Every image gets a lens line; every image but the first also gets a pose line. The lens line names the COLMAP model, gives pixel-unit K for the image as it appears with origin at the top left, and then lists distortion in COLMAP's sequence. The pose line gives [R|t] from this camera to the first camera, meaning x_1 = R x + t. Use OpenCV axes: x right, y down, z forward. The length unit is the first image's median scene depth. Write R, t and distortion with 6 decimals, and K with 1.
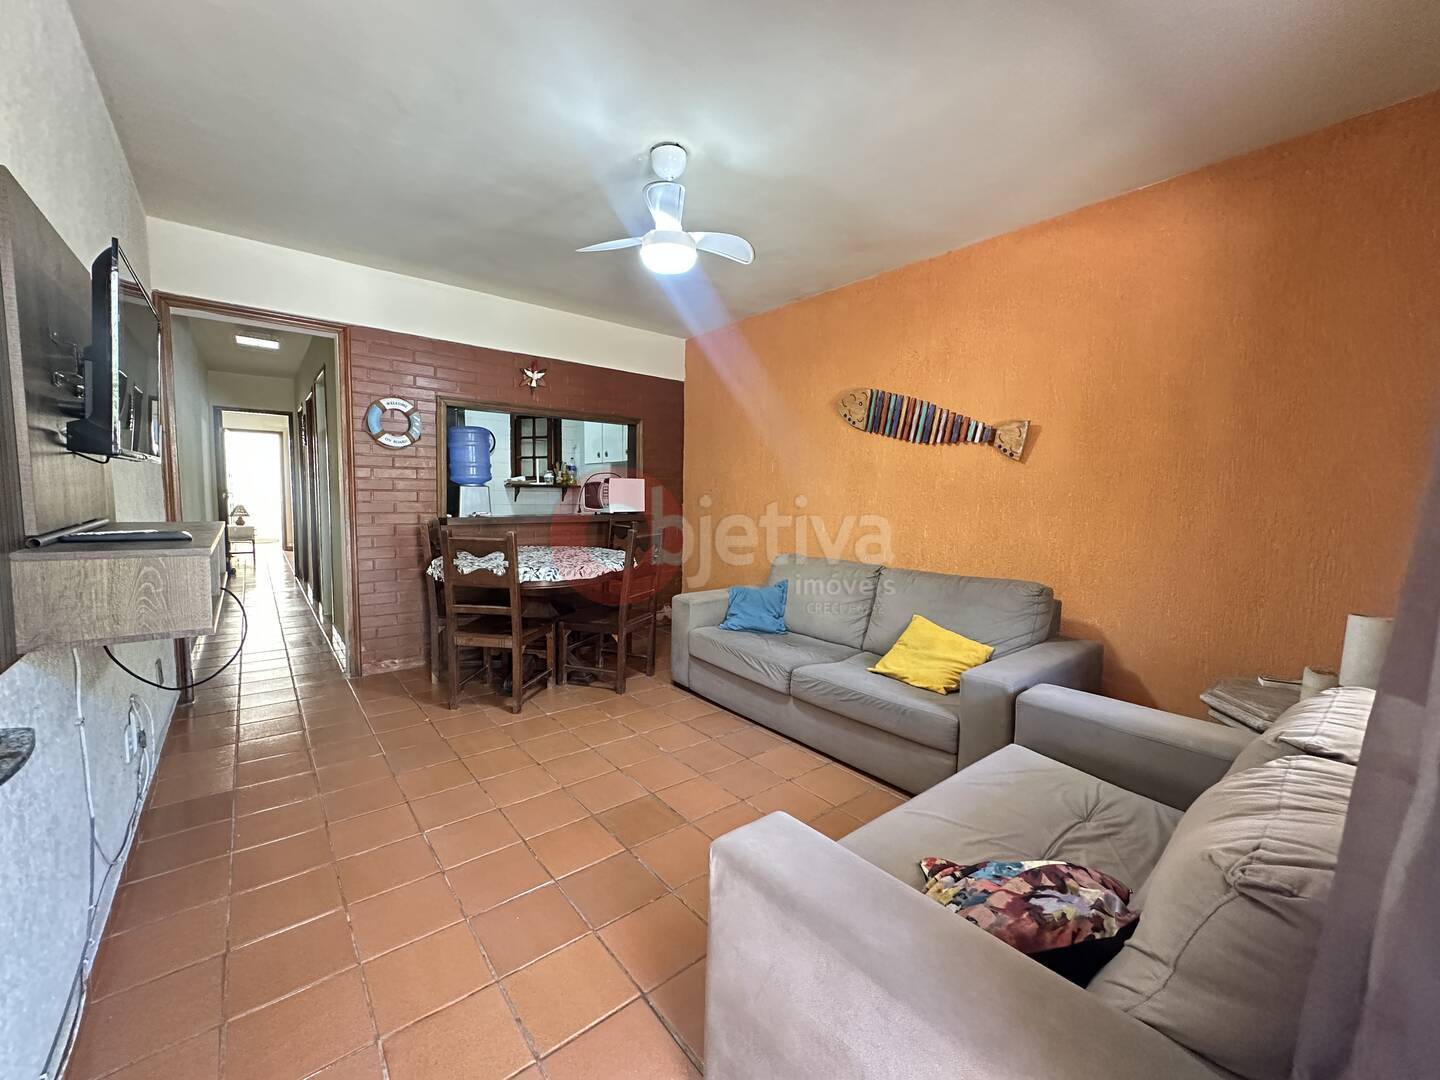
lens RADIAL K [[575.1, 0, 720.8], [0, 575.1, 542.7], [0, 0, 1]] dist [-0.003979, 0.000753]
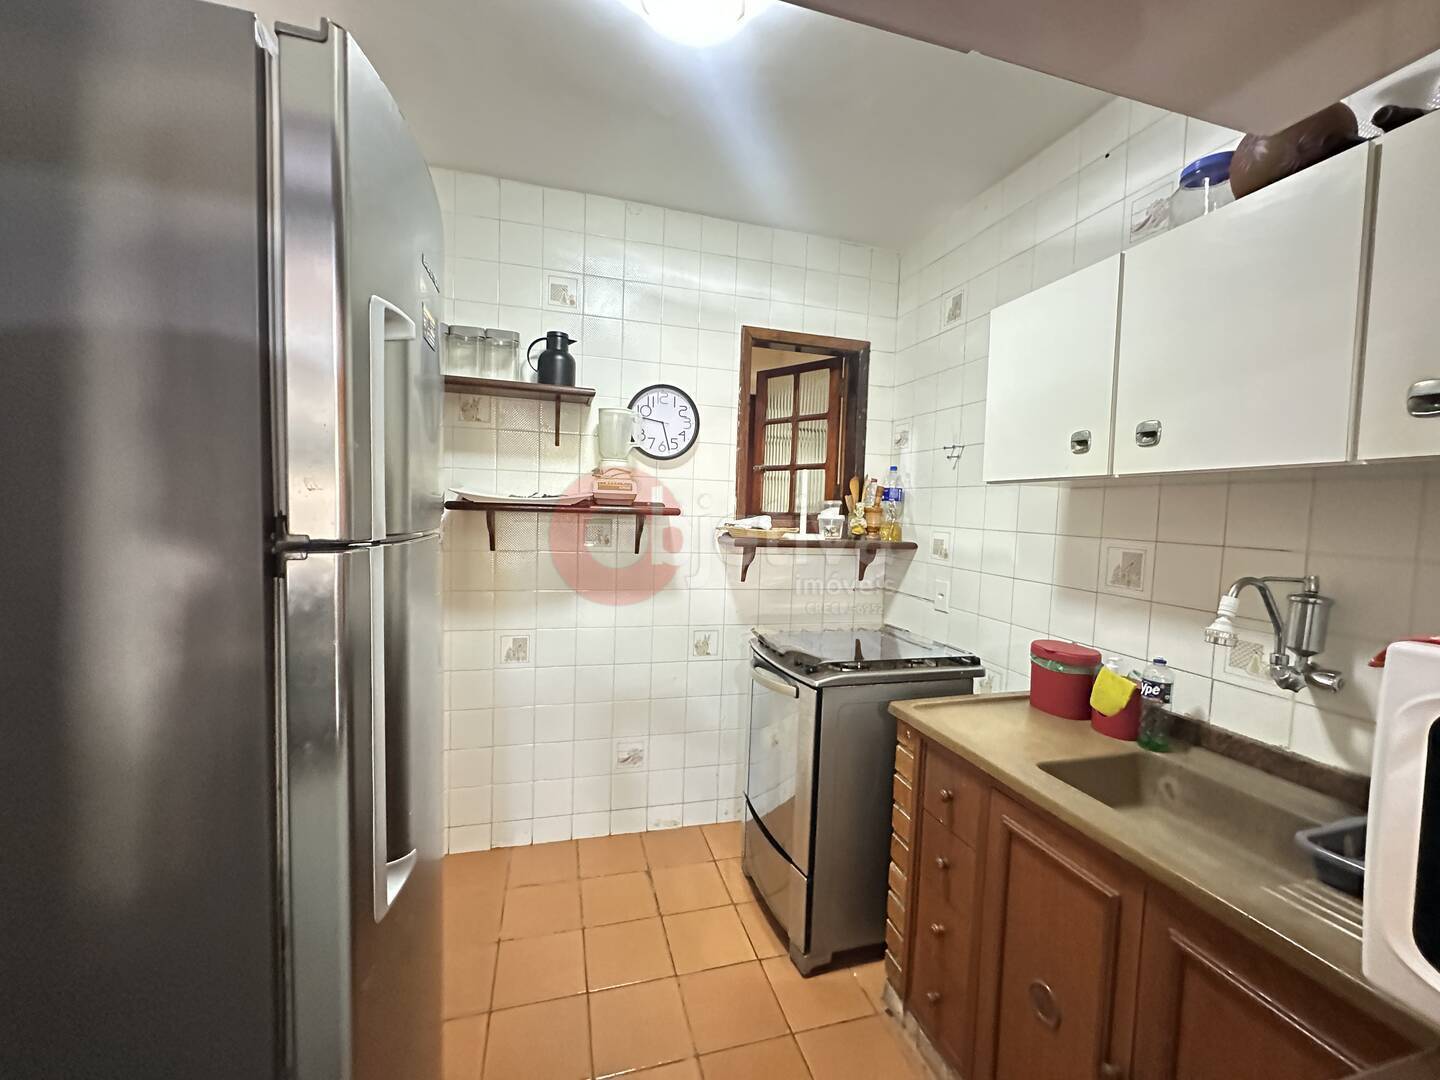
lens RADIAL K [[575.1, 0, 717.0], [0, 575.1, 537.0], [0, 0, 1]] dist [-0.003979, 0.000753]
pose [[0.915946, 0.033986, -0.399859, -0.286144], [-0.052677, 0.997968, -0.035842, -0.111645], [0.397828, 0.053893, 0.915876, 0.828201]]
